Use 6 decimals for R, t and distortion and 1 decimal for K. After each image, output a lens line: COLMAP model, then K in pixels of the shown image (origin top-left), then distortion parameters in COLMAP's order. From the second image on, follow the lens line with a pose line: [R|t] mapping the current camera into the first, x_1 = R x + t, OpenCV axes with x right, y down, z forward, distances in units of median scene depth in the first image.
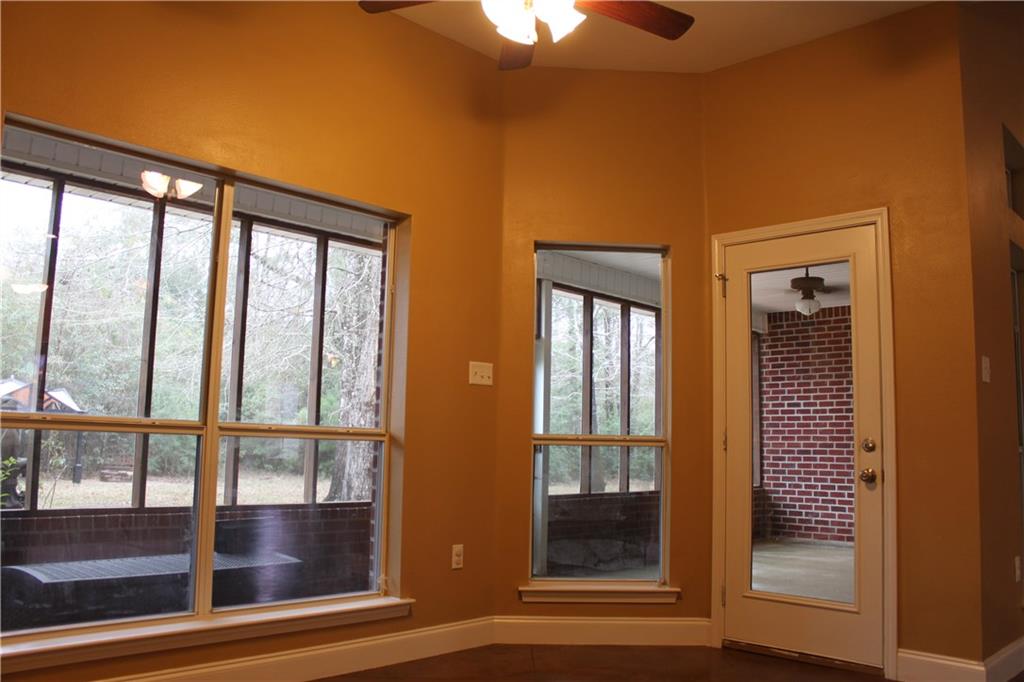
lens RADIAL K [[856.3, 0, 512.0], [0, 856.3, 341.0], [0, 0, 1]] dist [-0.152758, 0.132468]
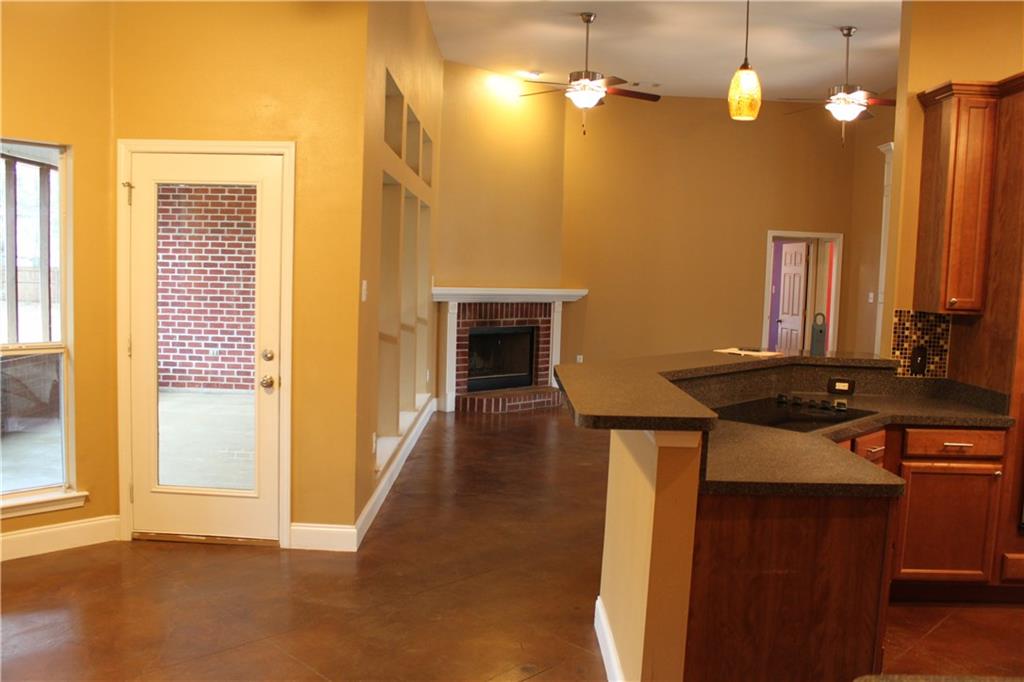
lens RADIAL K [[856.3, 0, 512.0], [0, 856.3, 341.0], [0, 0, 1]] dist [-0.152758, 0.132468]
pose [[0.719548, -0.058691, 0.691958, -0.107991], [-0.102285, 0.976597, 0.189197, -0.121196], [-0.686869, -0.206913, 0.696706, -0.022546]]
